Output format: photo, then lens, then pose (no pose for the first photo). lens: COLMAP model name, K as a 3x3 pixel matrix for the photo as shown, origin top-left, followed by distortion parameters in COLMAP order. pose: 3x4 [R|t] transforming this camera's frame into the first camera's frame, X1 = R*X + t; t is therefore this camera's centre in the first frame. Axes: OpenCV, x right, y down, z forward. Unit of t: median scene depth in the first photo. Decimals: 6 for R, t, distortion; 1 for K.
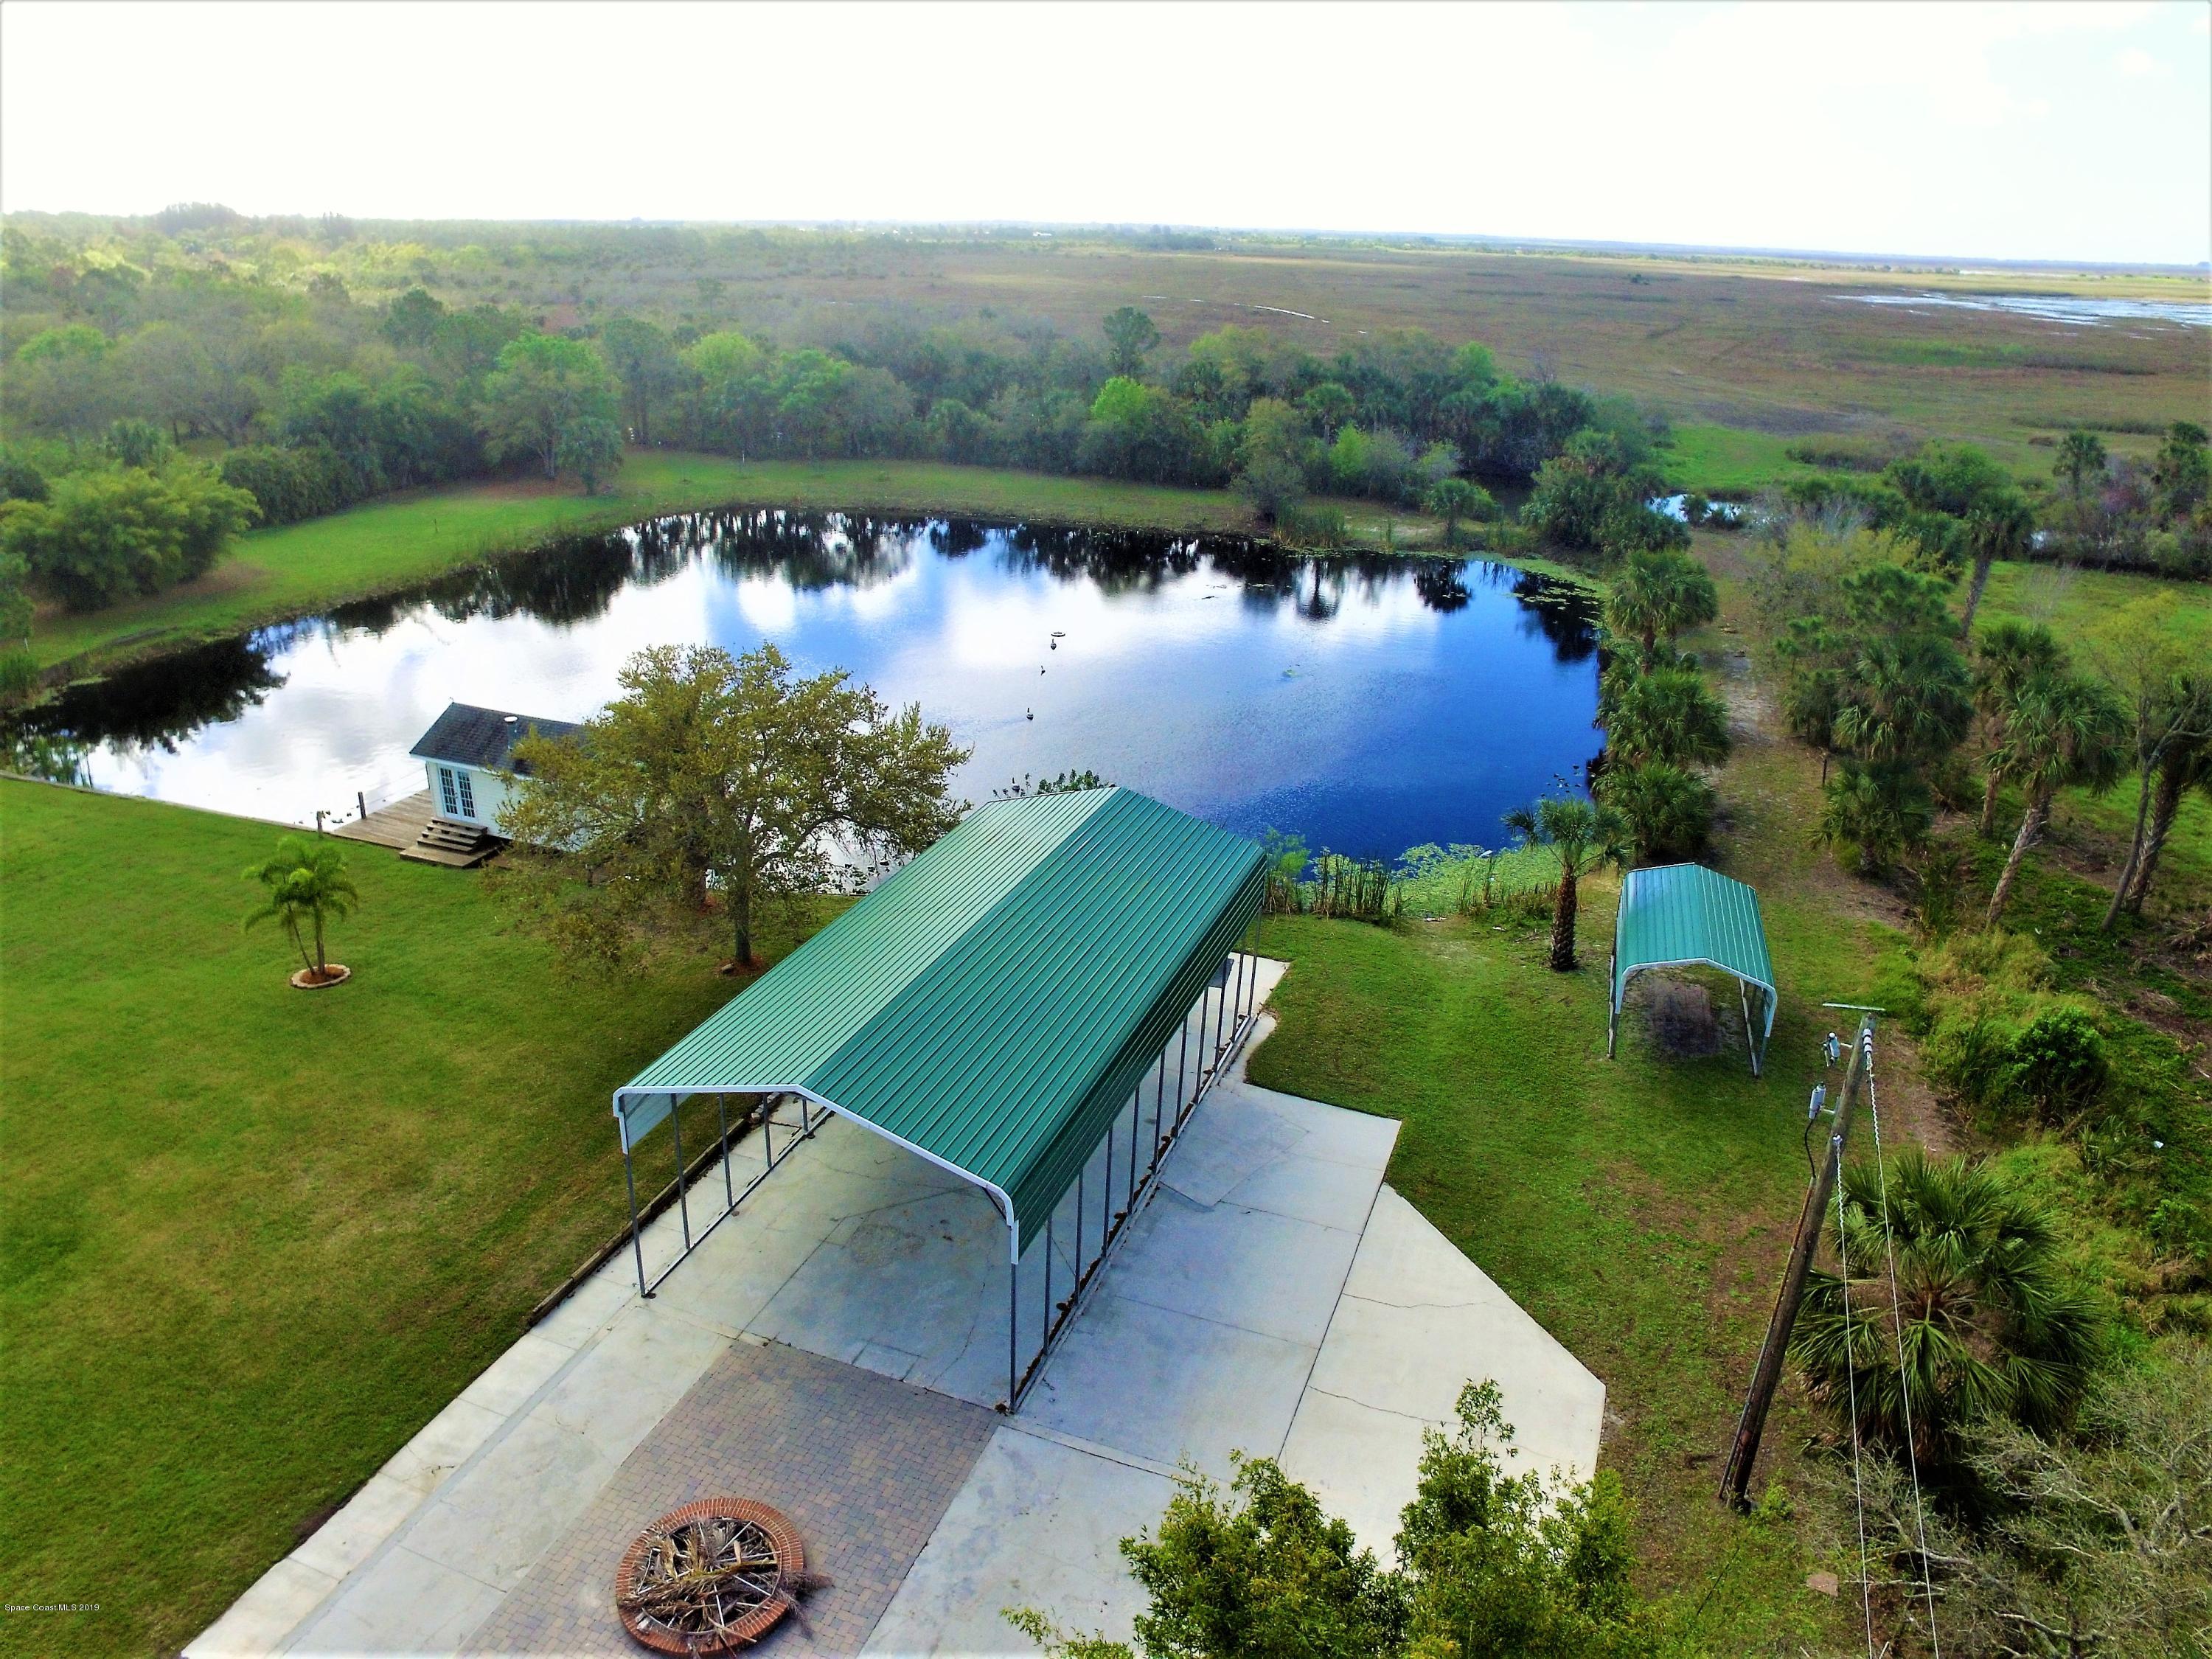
lens RADIAL K [[1482.6, 0, 1106.0], [0, 1482.6, 829.5], [0, 0, 1]] dist [-0.132810, 0.094980]
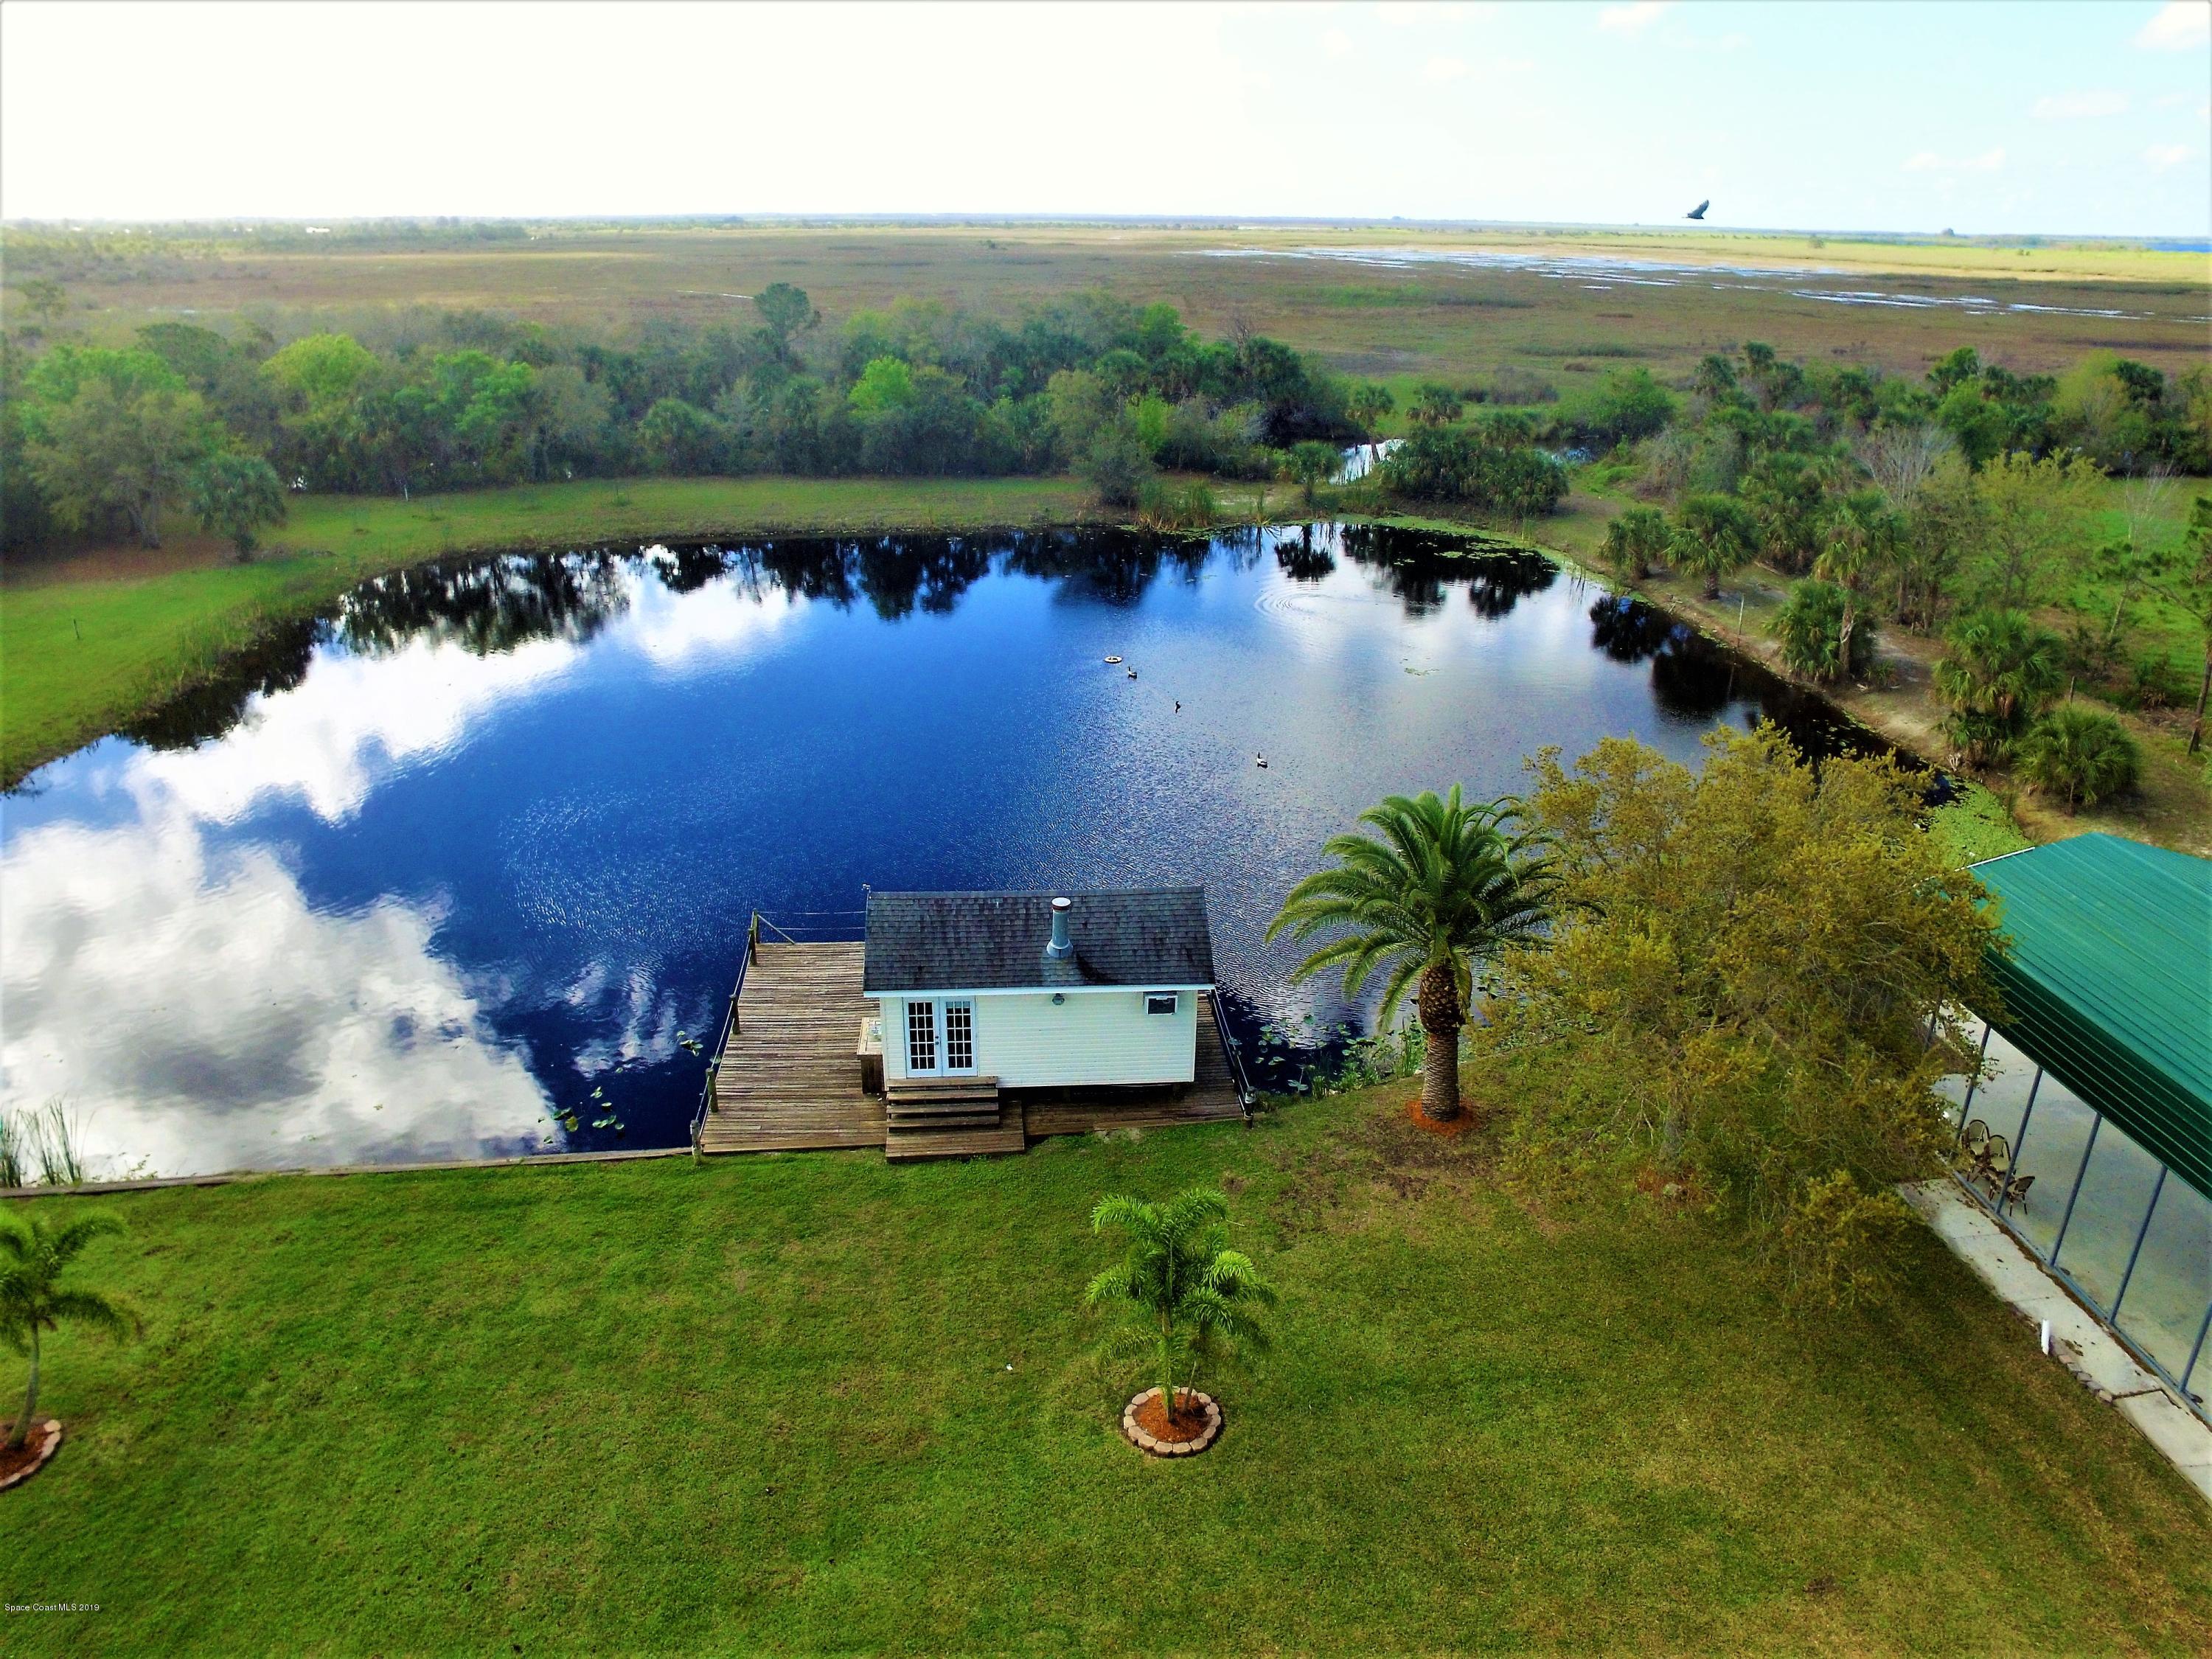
lens RADIAL K [[1482.6, 0, 1106.0], [0, 1482.6, 829.5], [0, 0, 1]] dist [-0.132810, 0.094980]
pose [[0.898932, -0.181623, 0.398666, -0.254571], [0.176733, 0.983022, 0.049333, -0.053403], [-0.400858, 0.026110, 0.915768, 0.162533]]
